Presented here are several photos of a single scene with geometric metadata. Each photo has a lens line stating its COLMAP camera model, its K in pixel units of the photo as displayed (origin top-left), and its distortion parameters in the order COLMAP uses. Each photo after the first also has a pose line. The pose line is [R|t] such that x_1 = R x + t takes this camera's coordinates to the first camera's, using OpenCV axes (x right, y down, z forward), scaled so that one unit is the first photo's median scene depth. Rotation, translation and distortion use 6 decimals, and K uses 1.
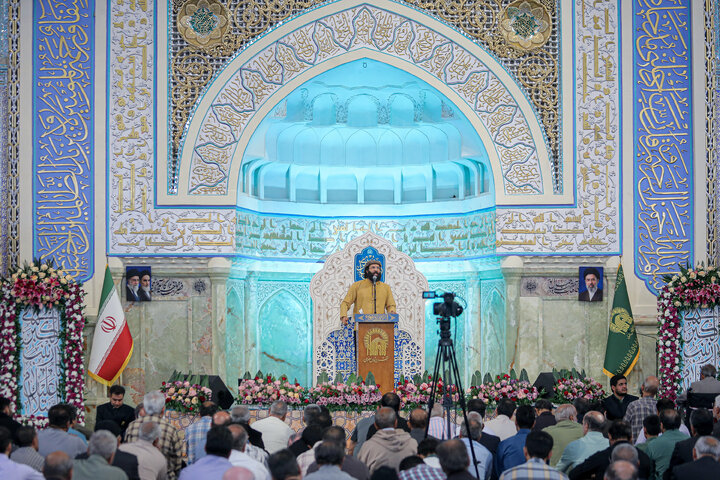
lens RADIAL K [[2077.4, 0, 362.1], [0, 2077.4, 263.7], [0, 0, 1]] dist [-0.571300, 0.828721]
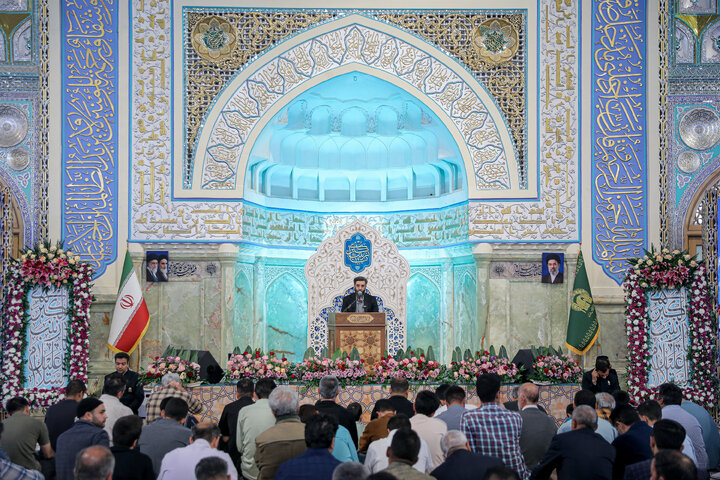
lens RADIAL K [[1134.4, 0, 336.3], [0, 1134.4, 241.0], [0, 0, 1]] dist [0.069252, -0.011941]
pose [[0.999564, 0.002095, -0.029449, 0.009821], [-0.002866, 0.999654, -0.026162, 0.011728], [0.029384, 0.026235, 0.999224, 0.368953]]
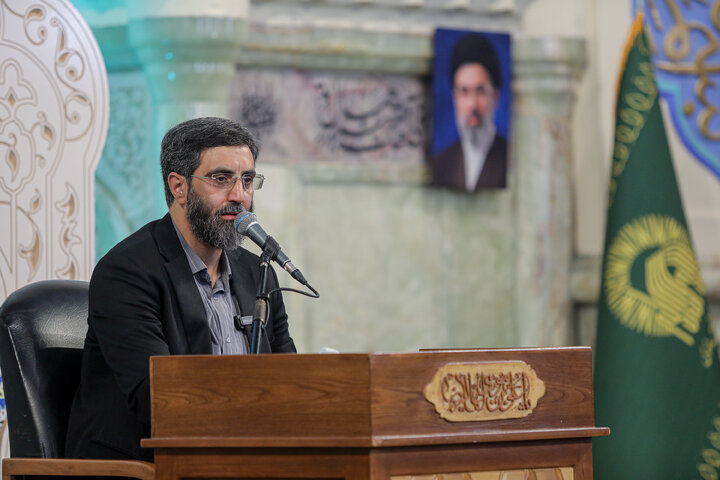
lens RADIAL K [[4641.6, 0, 470.4], [0, 4641.6, 240.5], [0, 0, 1]] dist [4.163458, 9.208897]
pose [[0.710802, 0.004636, 0.703377, -0.235042], [-0.006003, 0.999982, -0.000524, 0.023809], [-0.703367, -0.003850, 0.710817, 0.653822]]
